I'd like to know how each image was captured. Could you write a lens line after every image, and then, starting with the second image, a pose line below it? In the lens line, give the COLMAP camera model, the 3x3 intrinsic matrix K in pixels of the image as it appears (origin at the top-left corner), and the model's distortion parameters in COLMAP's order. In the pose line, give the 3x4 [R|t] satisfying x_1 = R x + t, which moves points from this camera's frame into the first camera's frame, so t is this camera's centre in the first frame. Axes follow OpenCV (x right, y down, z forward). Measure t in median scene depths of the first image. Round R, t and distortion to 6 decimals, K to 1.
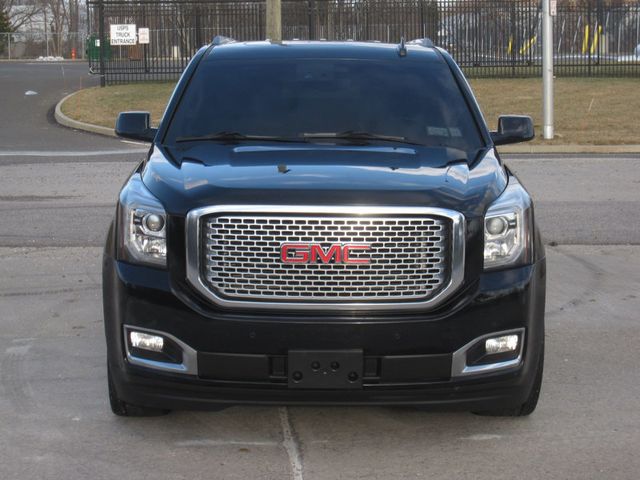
lens RADIAL K [[1497.3, 0, 320.0], [0, 1497.3, 240.0], [0, 0, 1]] dist [-0.086587, -0.049189]
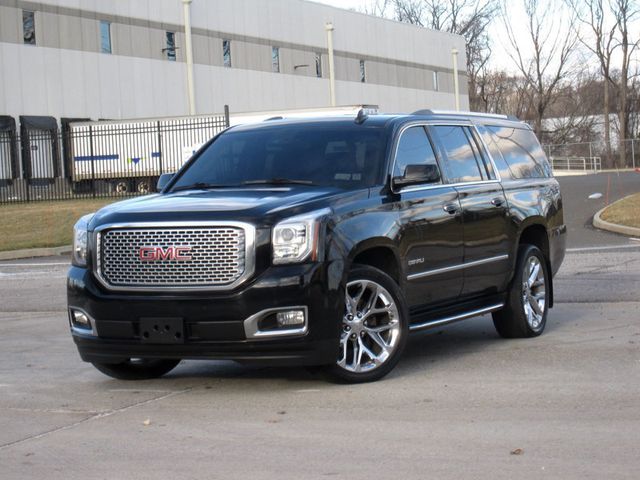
lens RADIAL K [[1818.3, 0, 320.0], [0, 1818.3, 240.0], [0, 0, 1]] dist [-0.087832, -0.045628]
pose [[0.897145, -0.026470, -0.440942, 0.934655], [-0.010215, 0.996693, -0.080615, 0.139173], [0.441618, 0.076828, 0.893908, -0.550147]]
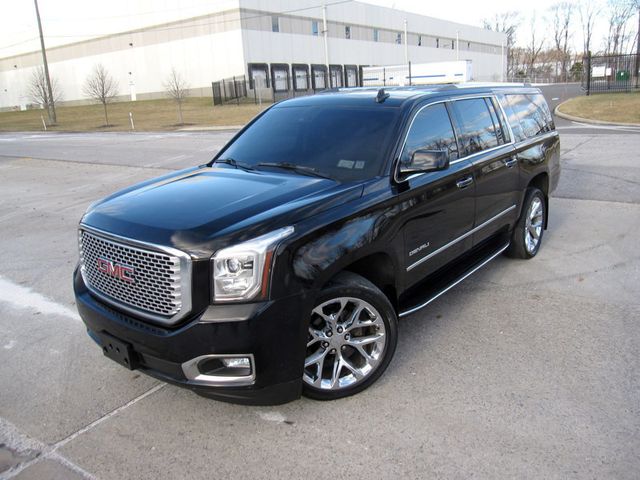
lens RADIAL K [[537.9, 0, 331.4], [0, 537.9, 228.7], [0, 0, 1]] dist [-0.037630, -0.002007]
pose [[0.777177, 0.123828, -0.616978, 0.443761], [-0.032849, 0.987095, 0.156732, -0.108576], [0.628424, -0.101542, 0.771215, 0.749722]]
